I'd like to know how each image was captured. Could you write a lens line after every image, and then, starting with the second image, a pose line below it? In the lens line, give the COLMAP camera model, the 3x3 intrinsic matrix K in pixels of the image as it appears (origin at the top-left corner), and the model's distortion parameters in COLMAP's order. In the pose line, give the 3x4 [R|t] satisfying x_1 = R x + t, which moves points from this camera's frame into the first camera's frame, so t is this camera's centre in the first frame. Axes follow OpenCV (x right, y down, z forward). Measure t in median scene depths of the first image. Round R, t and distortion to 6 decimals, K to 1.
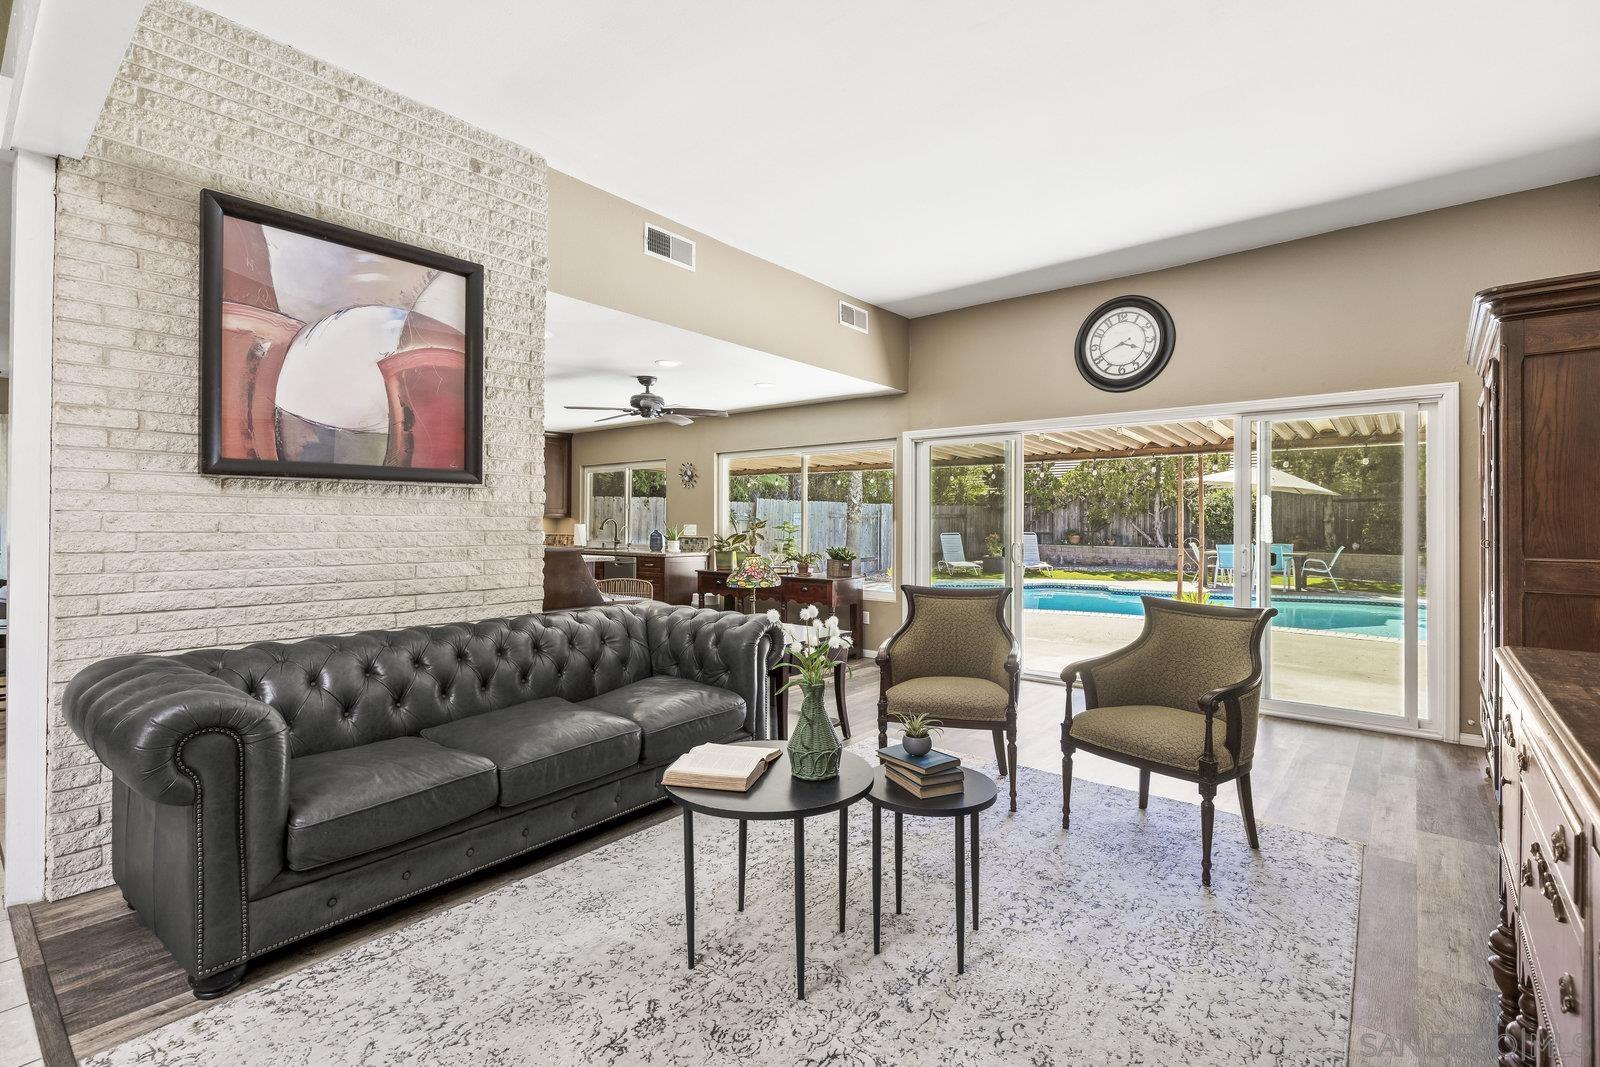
lens RADIAL K [[734.6, 0, 814.4], [0, 734.6, 521.9], [0, 0, 1]] dist [0.006713, -0.003243]
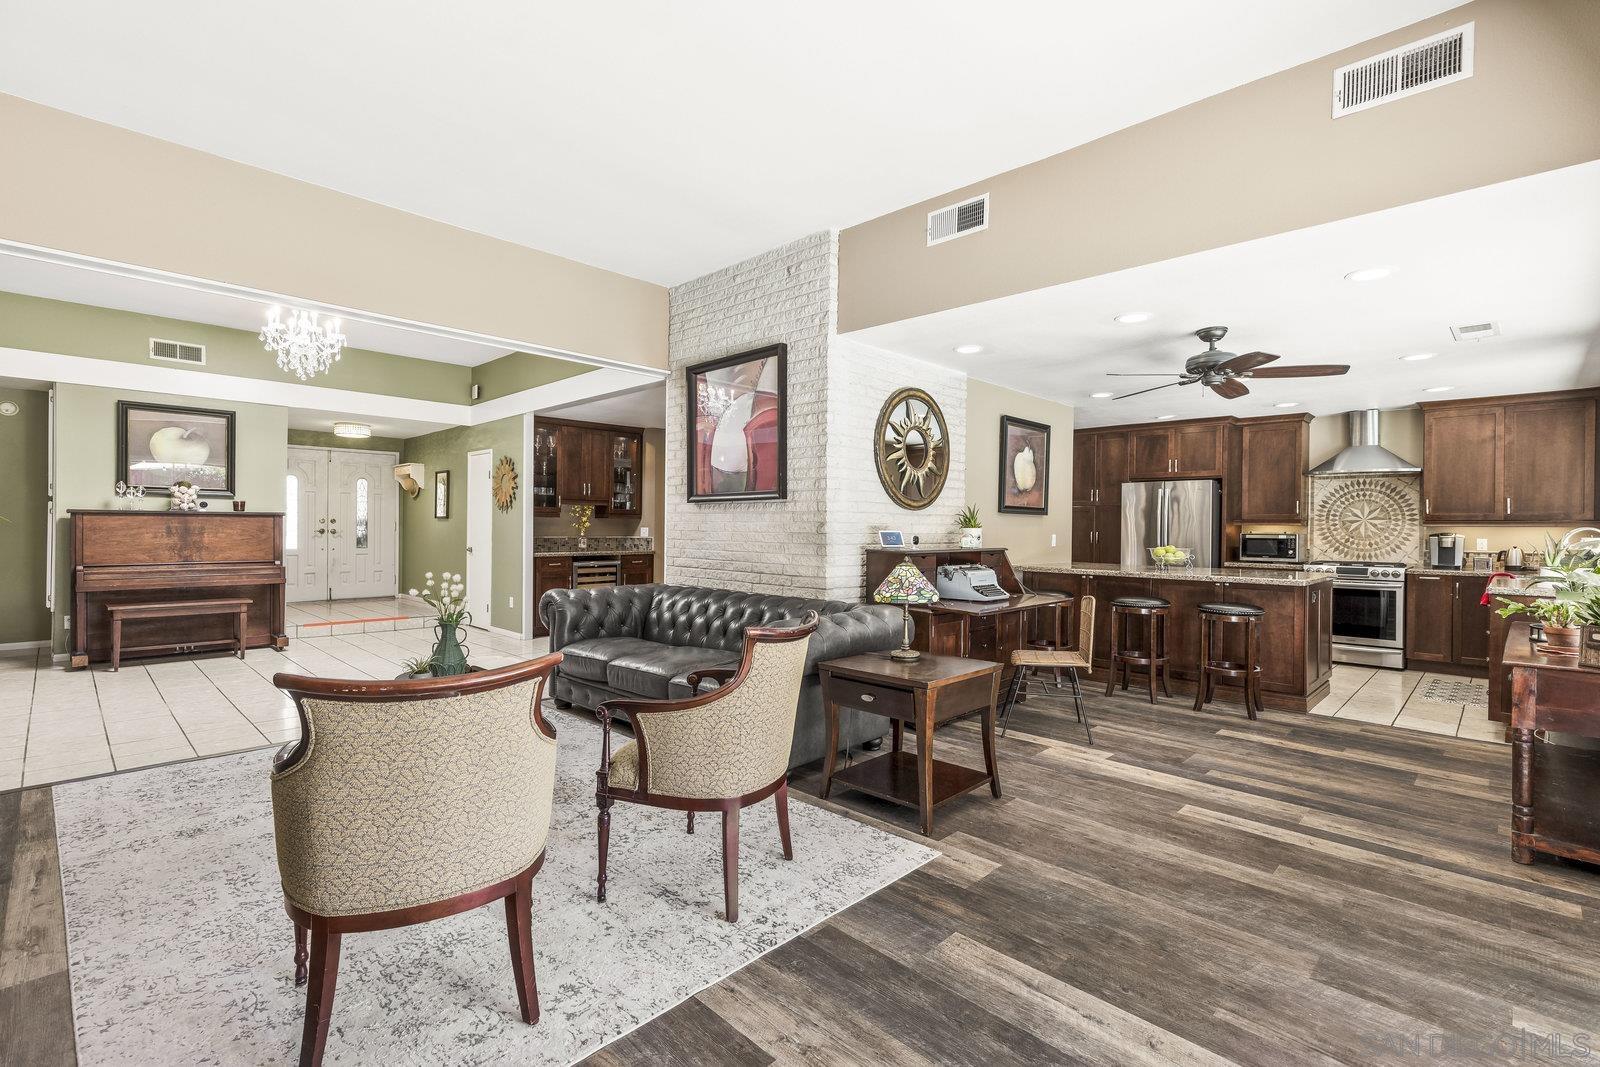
lens RADIAL K [[734.6, 0, 793.8], [0, 734.6, 530.0], [0, 0, 1]] dist [0.006713, -0.003243]
pose [[-0.104904, -0.002436, -0.994479, 0.826154], [-0.009058, 0.999958, -0.001494, 0.008559], [0.994441, 0.008851, -0.104921, 1.036790]]
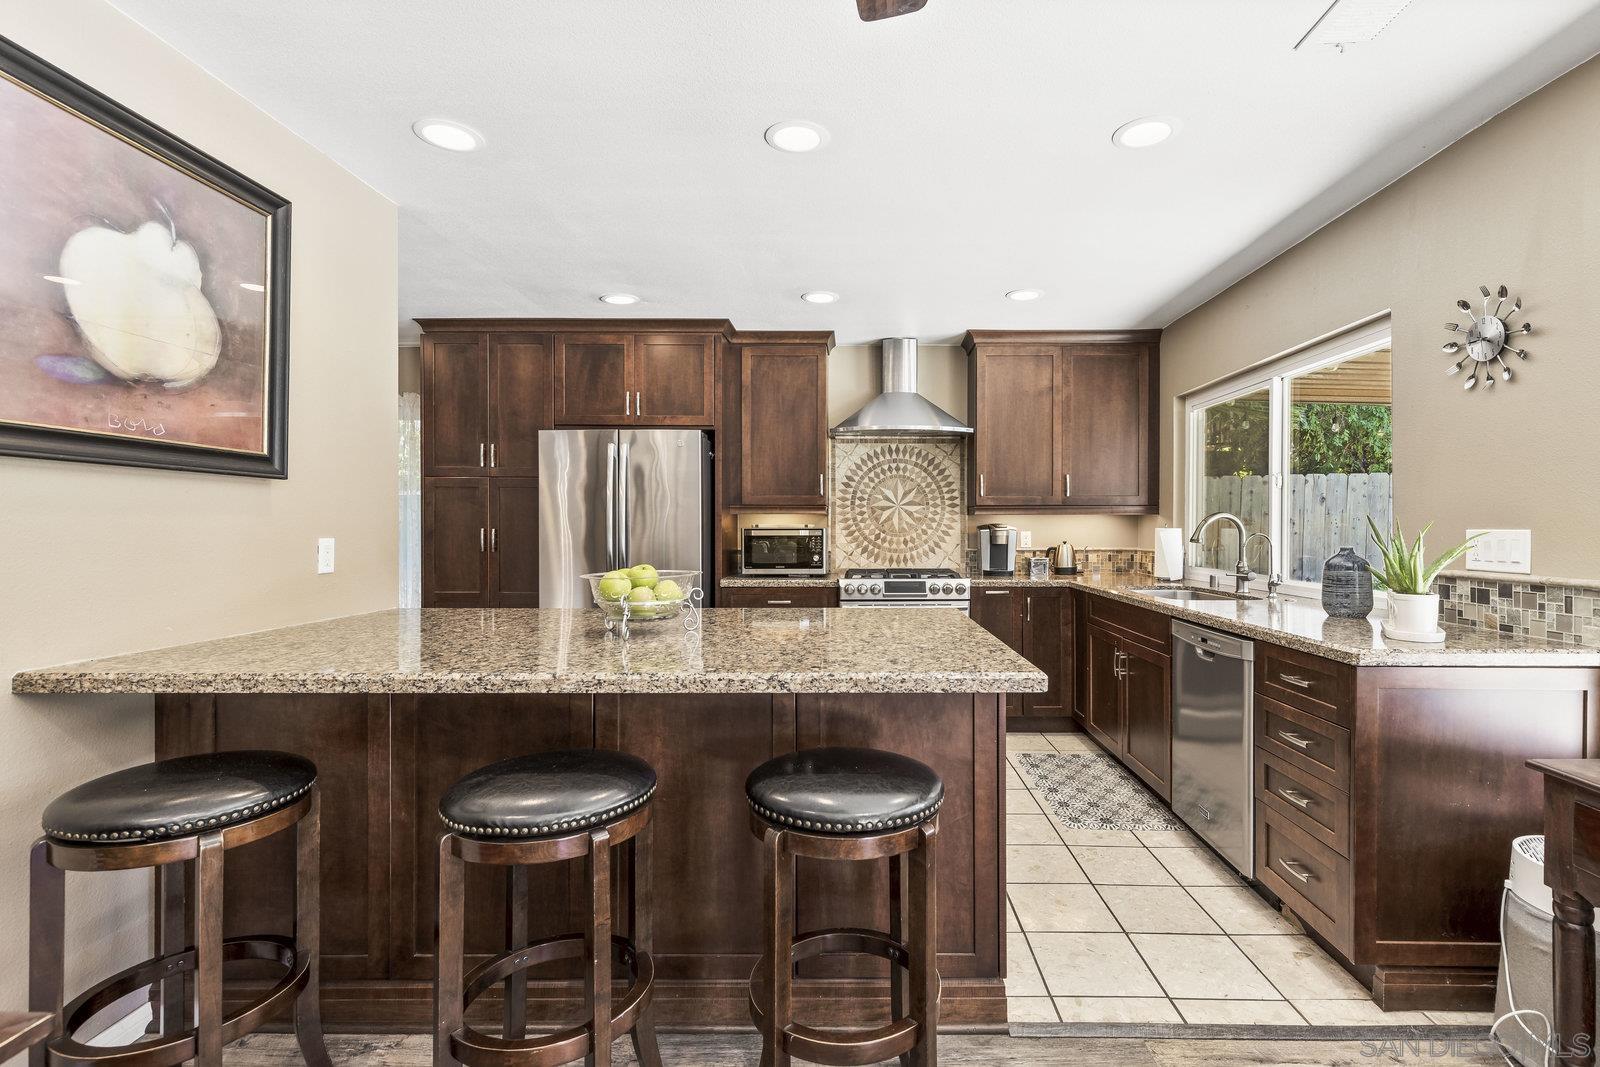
lens RADIAL K [[734.6, 0, 854.0], [0, 734.6, 537.8], [0, 0, 1]] dist [0.006713, -0.003243]
pose [[0.627526, 0.007219, -0.778562, -0.236640], [0.005474, 0.999891, 0.013684, 0.004403], [0.778577, -0.012849, 0.627418, 1.428072]]
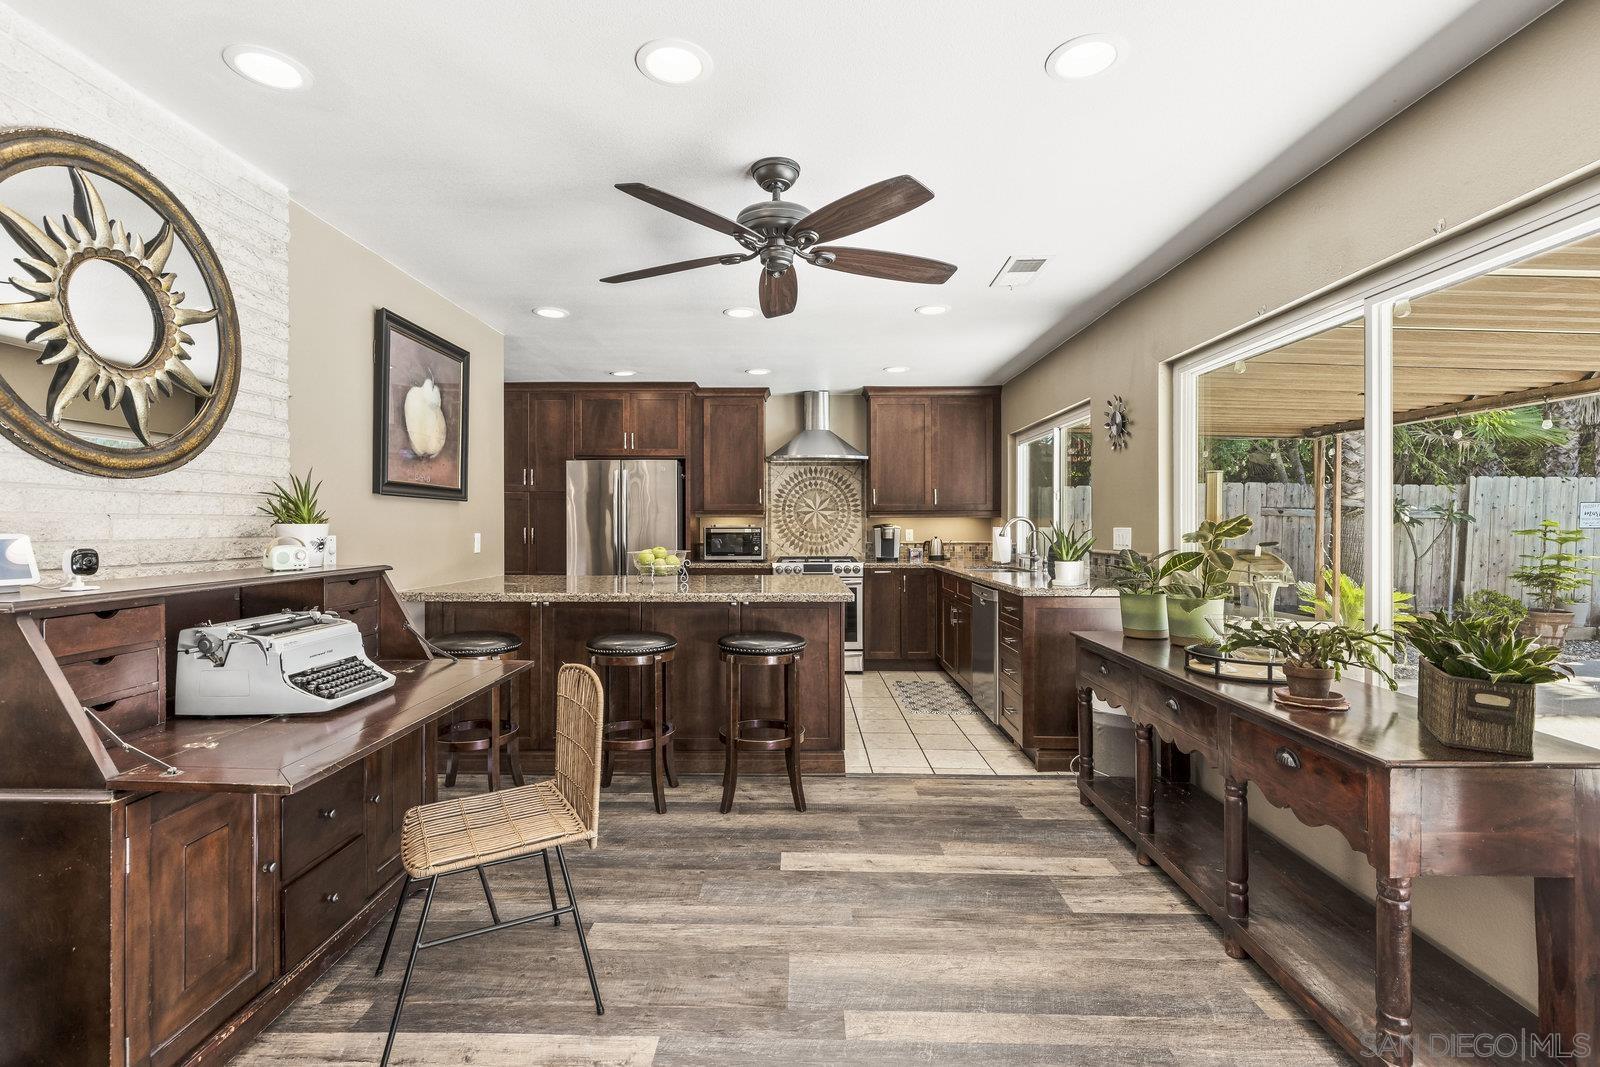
lens RADIAL K [[734.6, 0, 790.7], [0, 734.6, 532.2], [0, 0, 1]] dist [0.006713, -0.003243]
pose [[0.615411, 0.001631, -0.788205, 0.151519], [0.006034, 0.999959, 0.006781, 0.004966], [0.788184, -0.008929, 0.615375, 1.168083]]
